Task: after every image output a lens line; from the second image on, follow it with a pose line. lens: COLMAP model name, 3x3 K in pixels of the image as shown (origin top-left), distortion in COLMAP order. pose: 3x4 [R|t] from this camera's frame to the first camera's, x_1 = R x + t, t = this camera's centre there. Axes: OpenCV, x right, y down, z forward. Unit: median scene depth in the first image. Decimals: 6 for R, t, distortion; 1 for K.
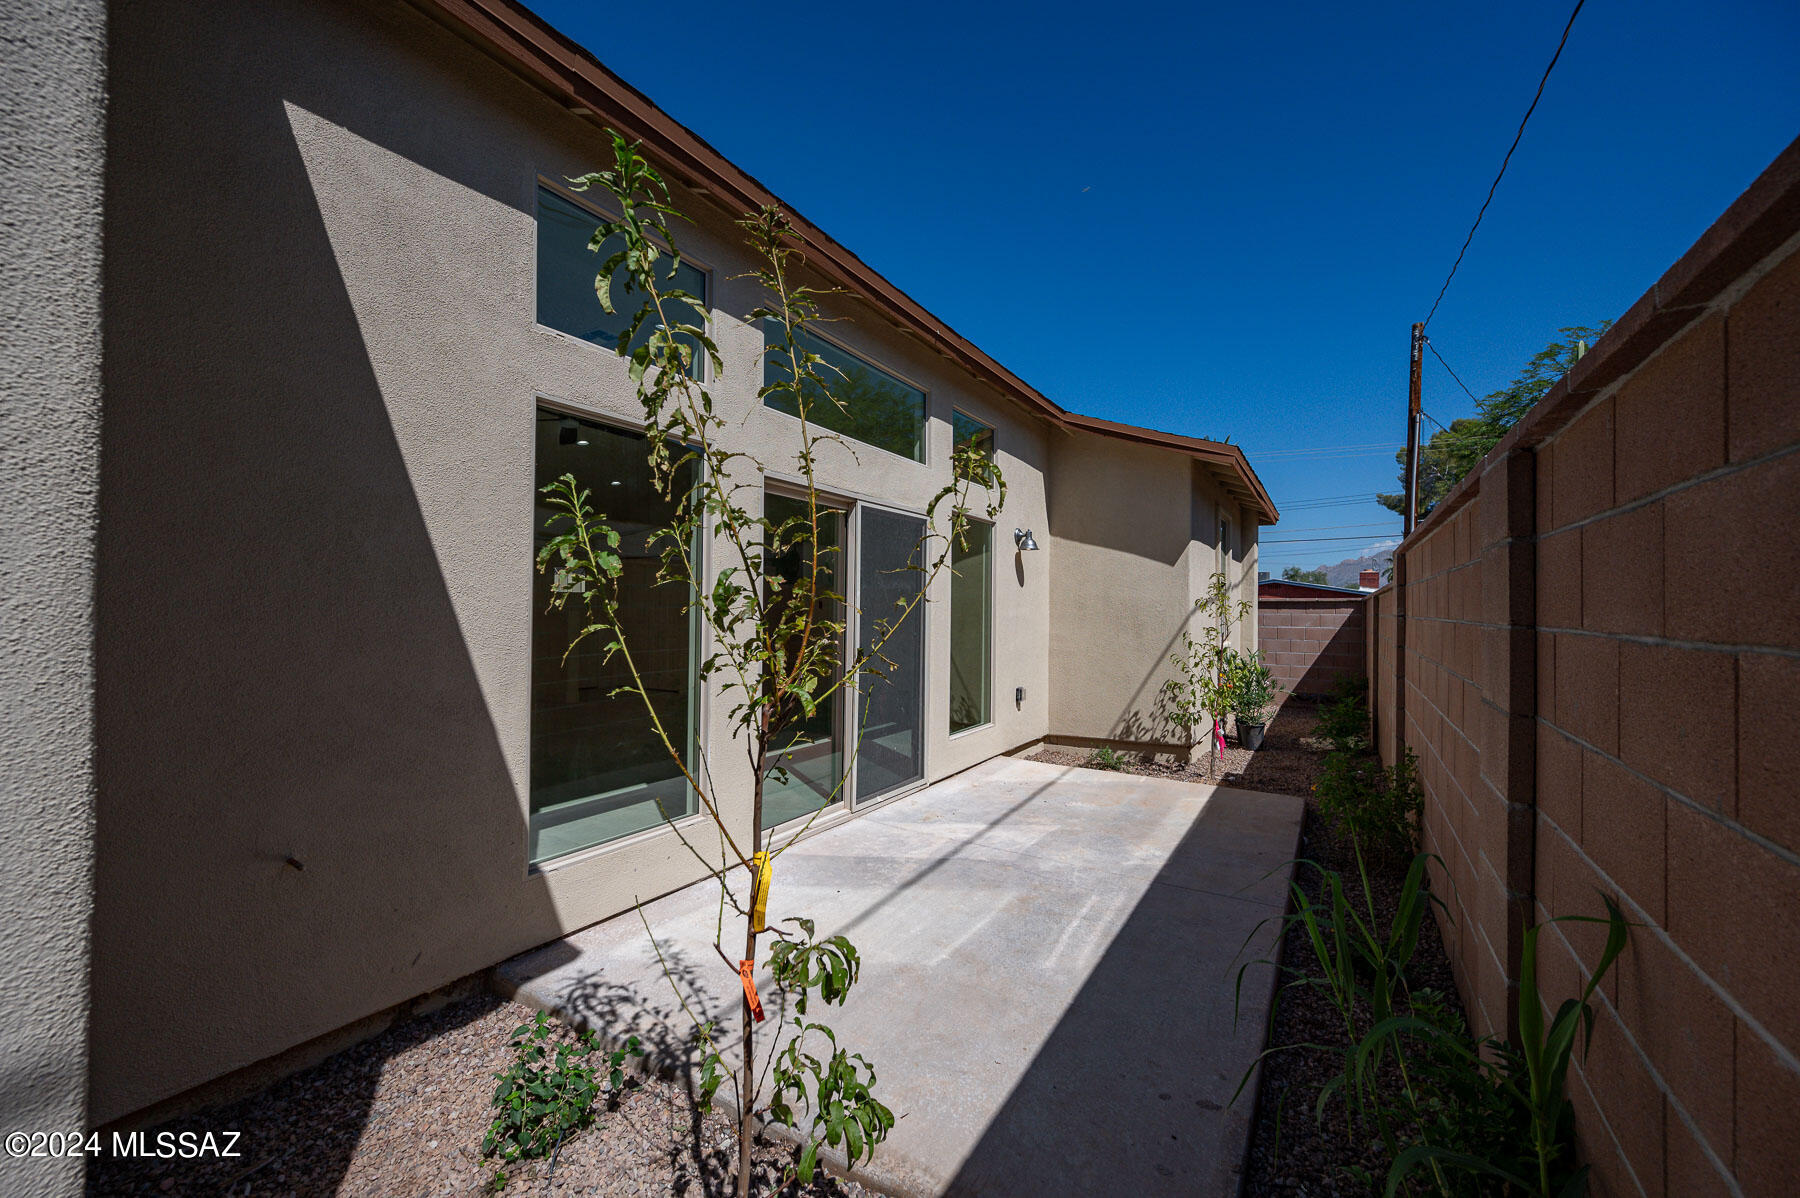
lens RADIAL K [[706.3, 0, 901.0], [0, 706.3, 602.5], [0, 0, 1]] dist [-0.001319, -0.000423]
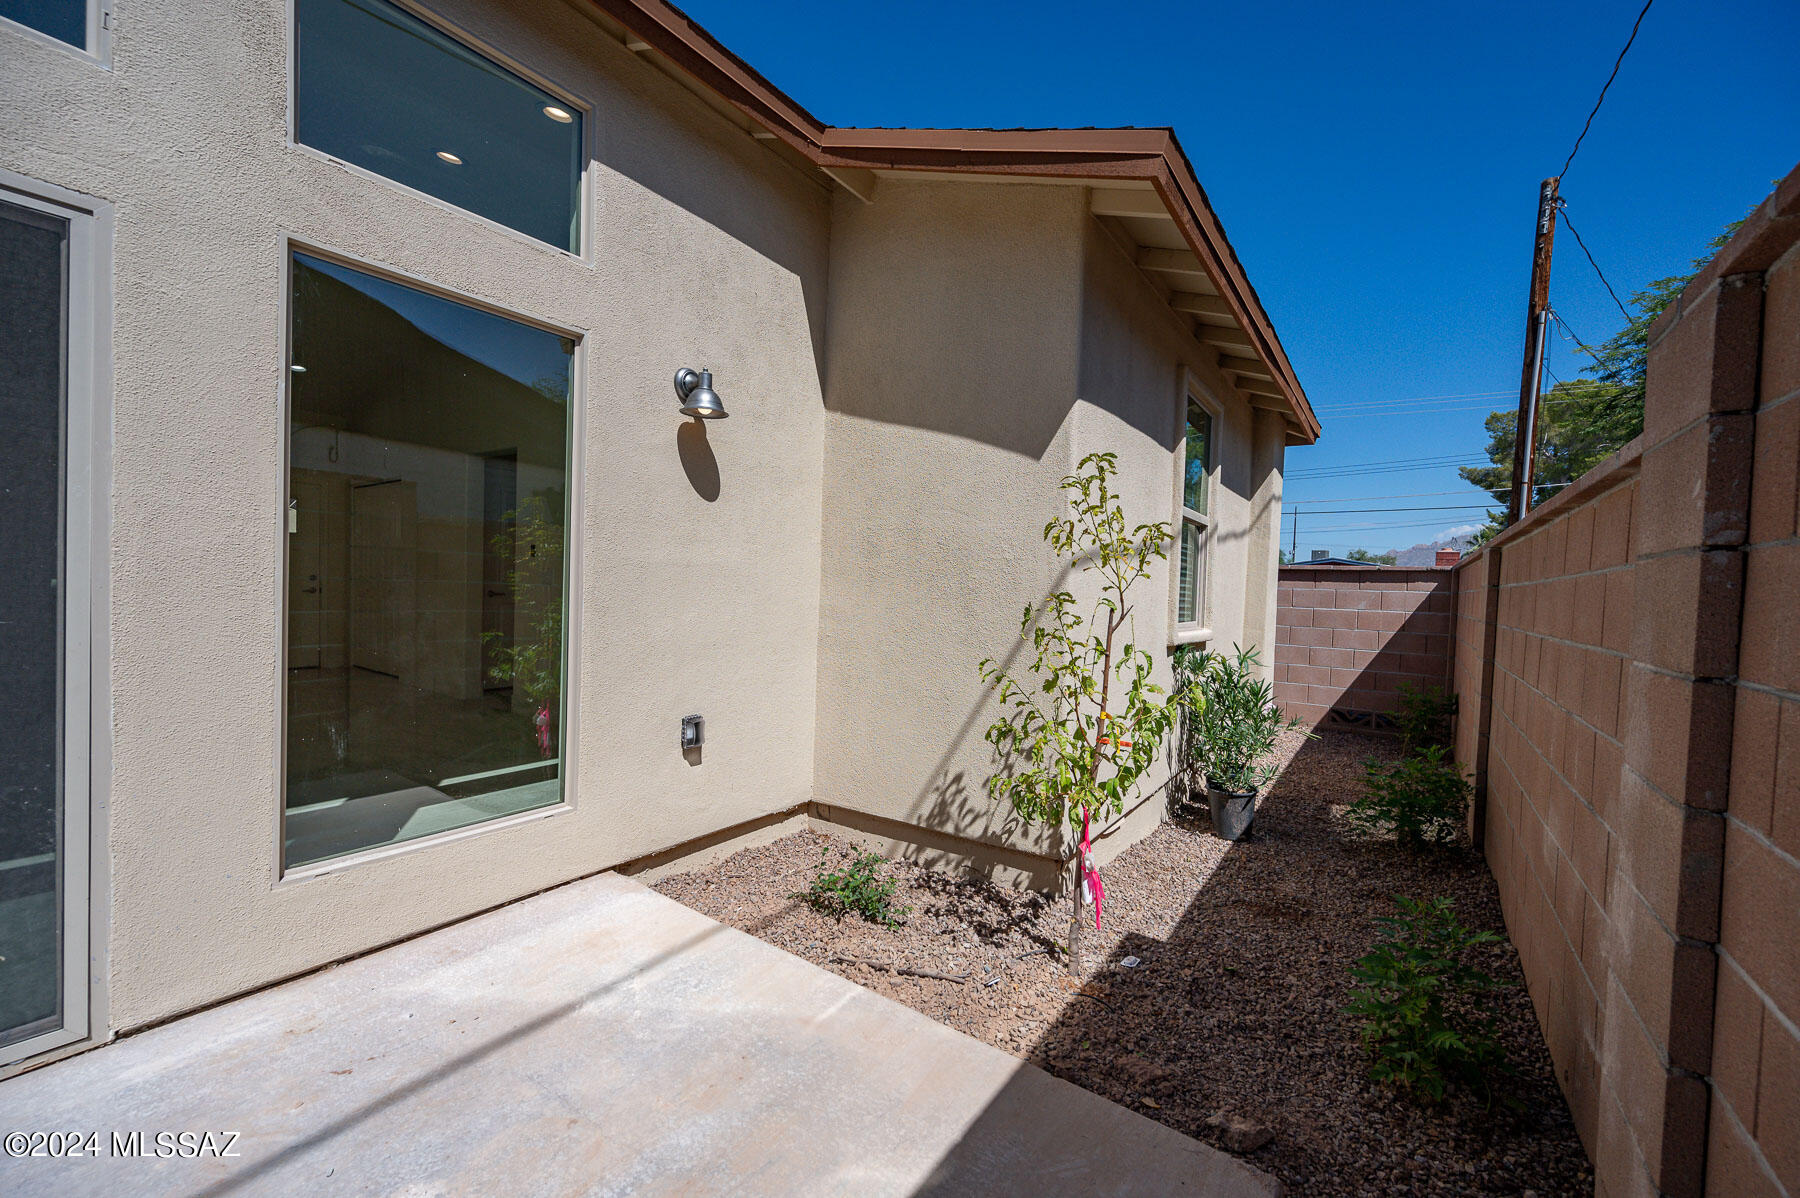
lens RADIAL K [[706.3, 0, 901.0], [0, 706.3, 602.5], [0, 0, 1]] dist [-0.001319, -0.000423]
pose [[0.997406, 0.026646, -0.066866, 0.287287], [-0.024263, 0.999050, 0.036204, 0.021751], [0.067768, -0.034487, 0.997105, 0.471914]]
